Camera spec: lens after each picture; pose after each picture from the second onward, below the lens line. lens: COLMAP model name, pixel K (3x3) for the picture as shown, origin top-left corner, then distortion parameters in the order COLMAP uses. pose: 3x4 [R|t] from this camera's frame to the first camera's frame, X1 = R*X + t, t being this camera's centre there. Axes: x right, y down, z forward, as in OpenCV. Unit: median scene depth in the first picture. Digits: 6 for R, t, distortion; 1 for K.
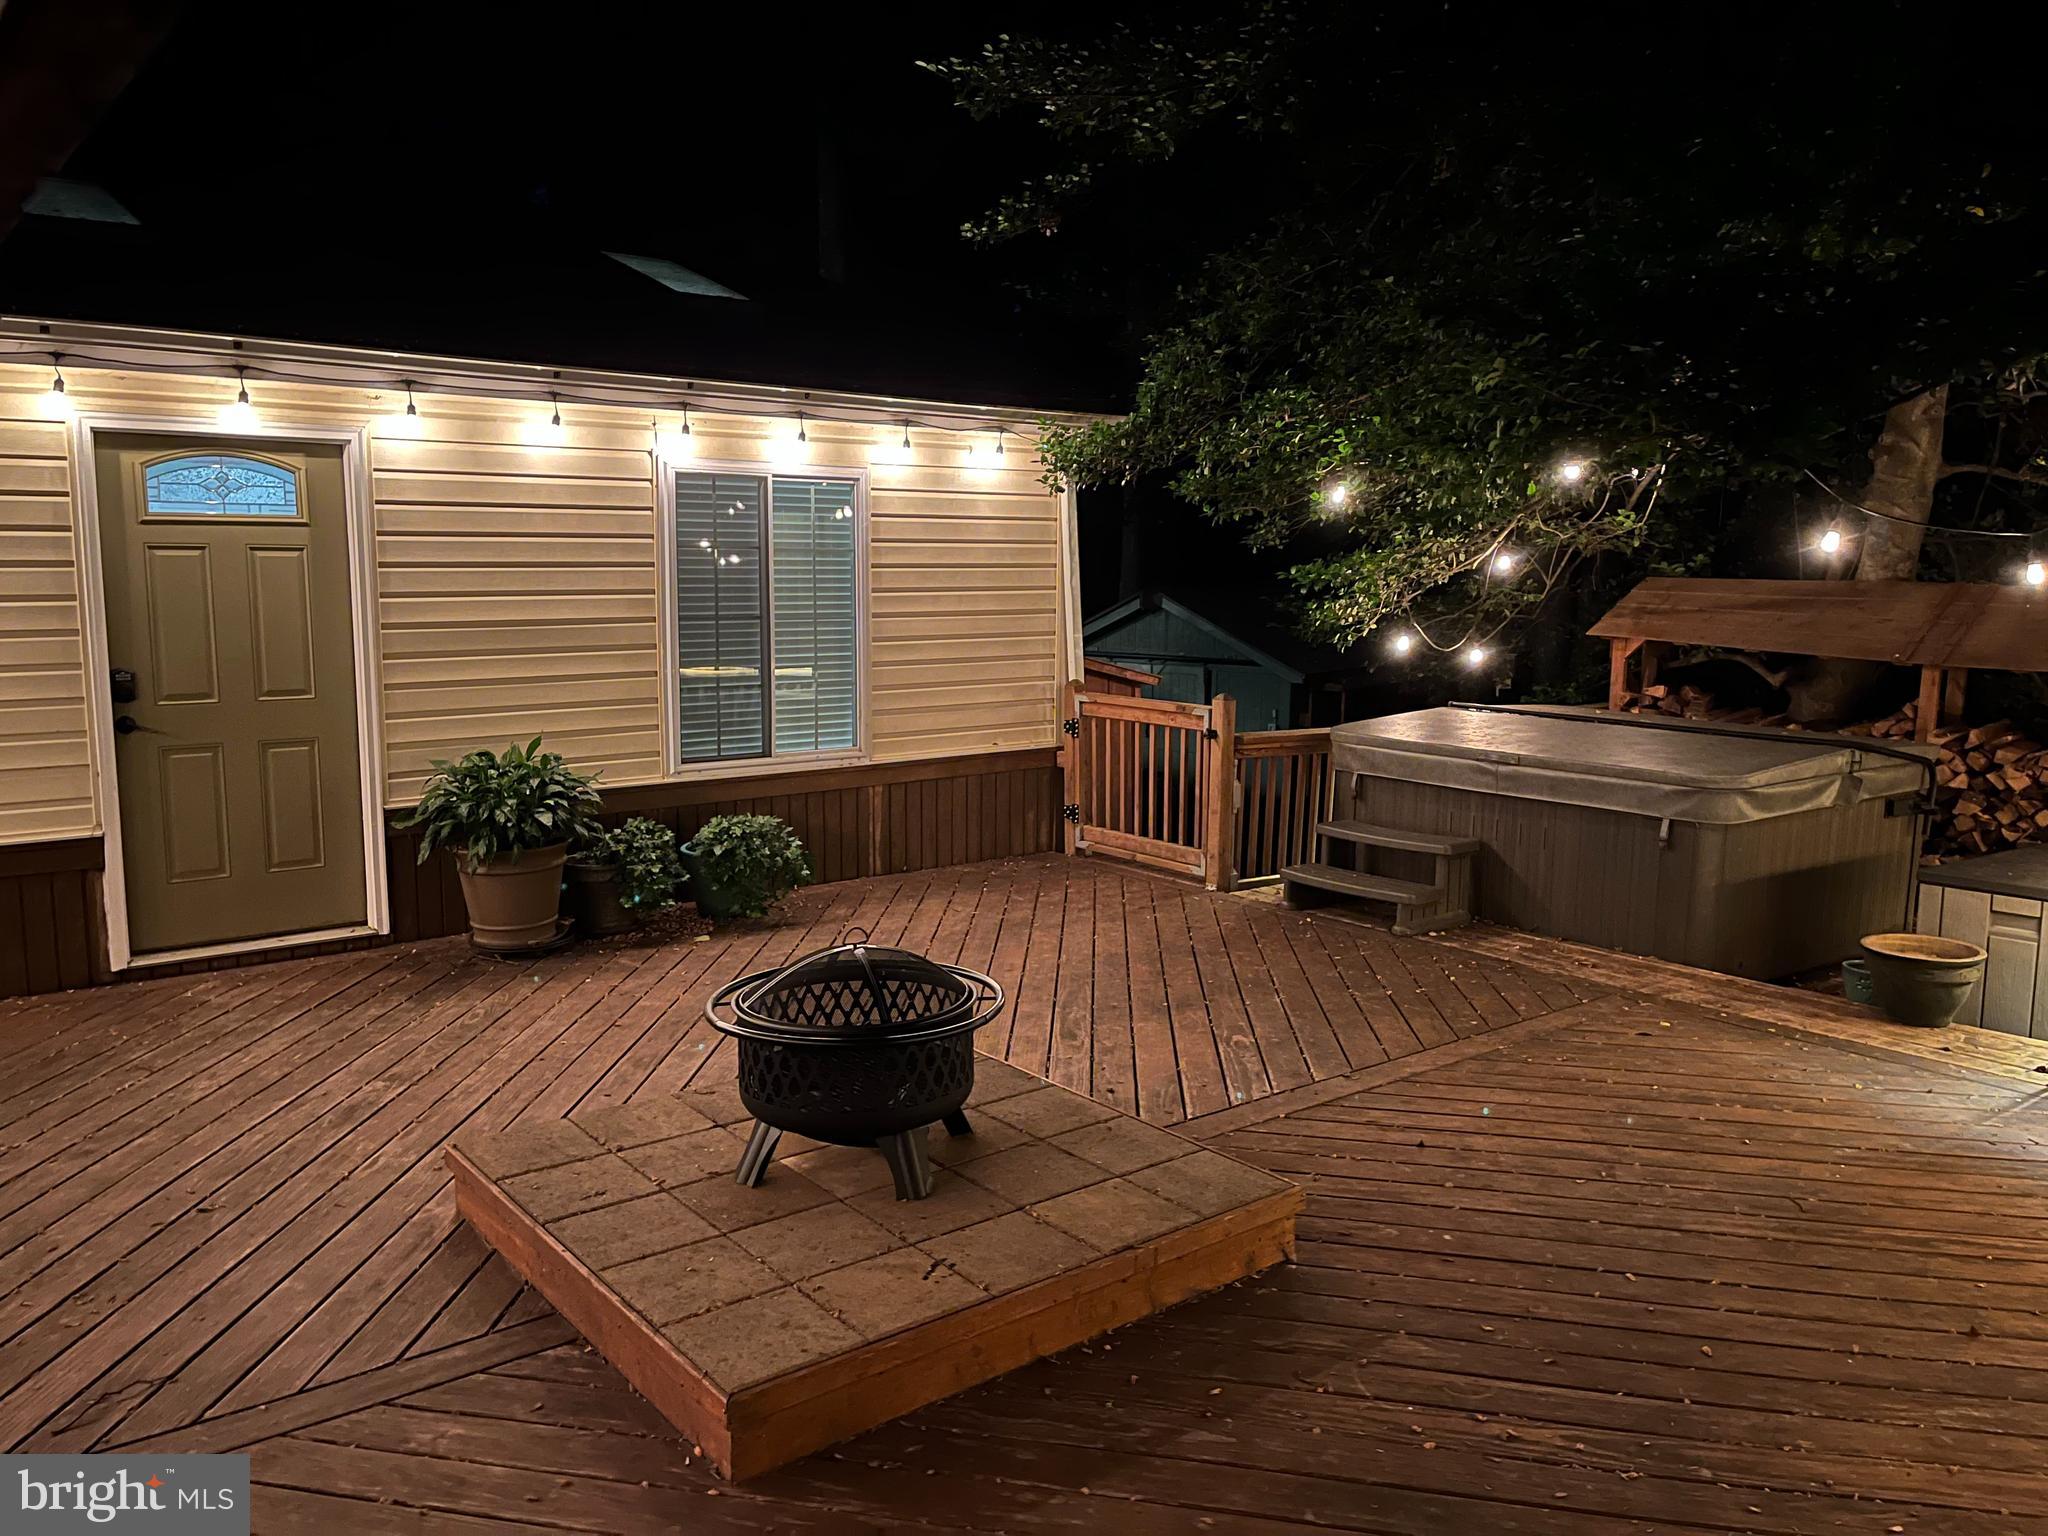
lens RADIAL K [[1556.8, 0, 1044.2], [0, 1556.8, 777.6], [0, 0, 1]] dist [0.070434, -0.085672]
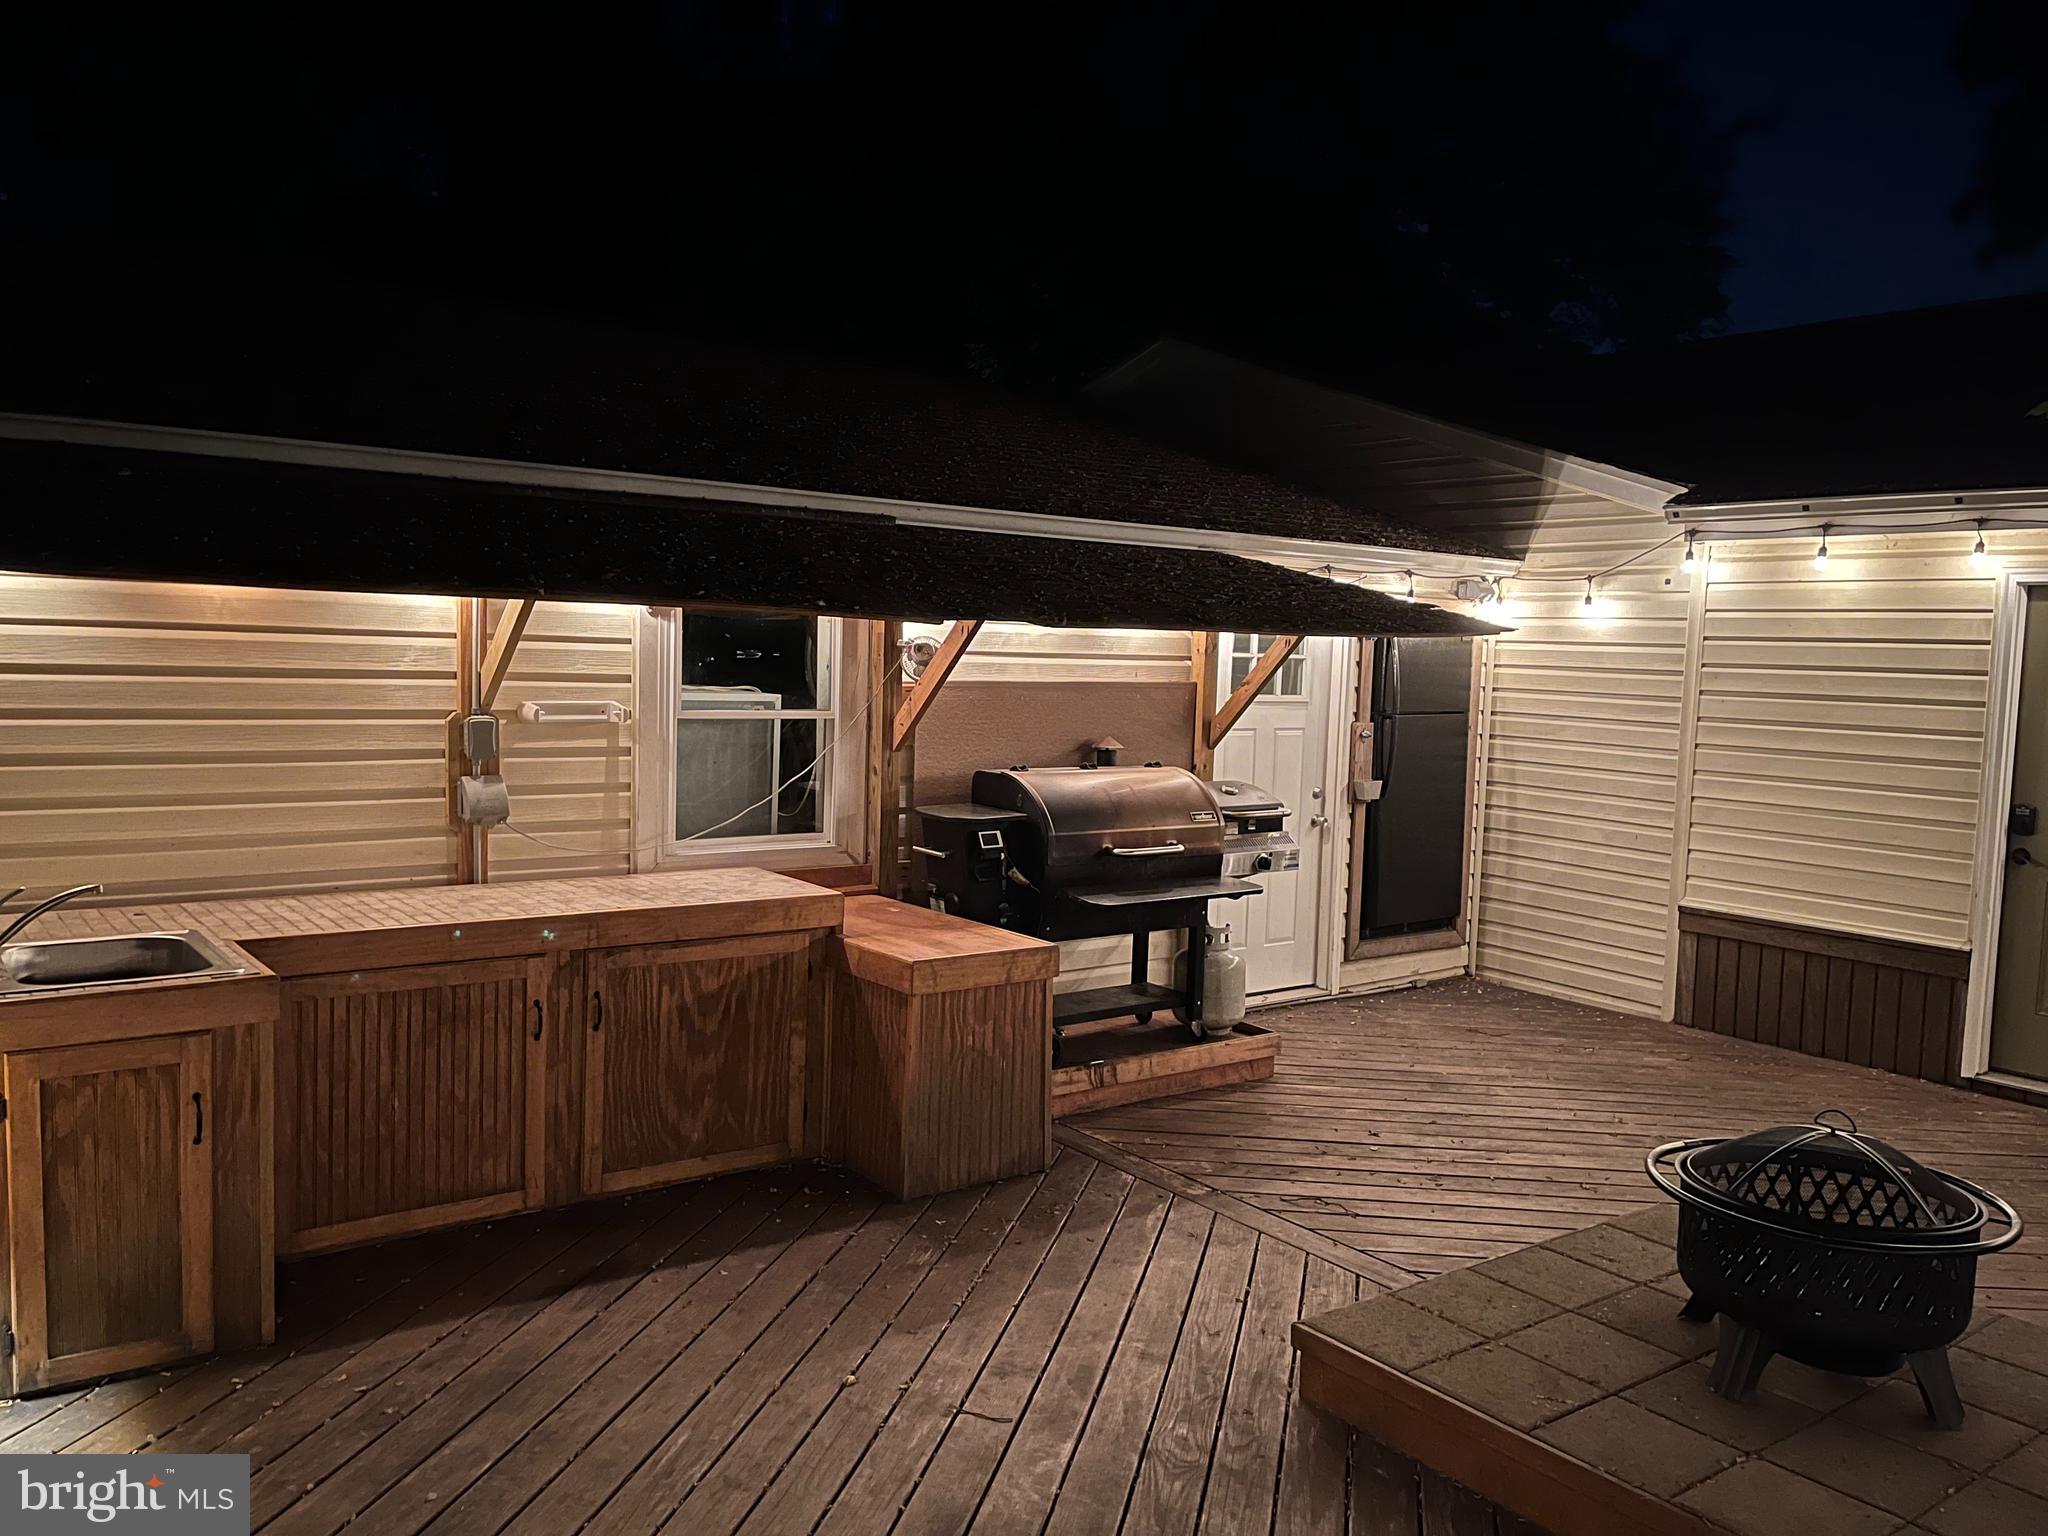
lens RADIAL K [[1556.8, 0, 1036.5], [0, 1556.8, 783.0], [0, 0, 1]] dist [0.070434, -0.085672]
pose [[-0.021275, 0.071984, -0.997179, 0.513886], [-0.179262, 0.980966, 0.074638, -0.044351], [0.983571, 0.180345, -0.007966, 0.362063]]
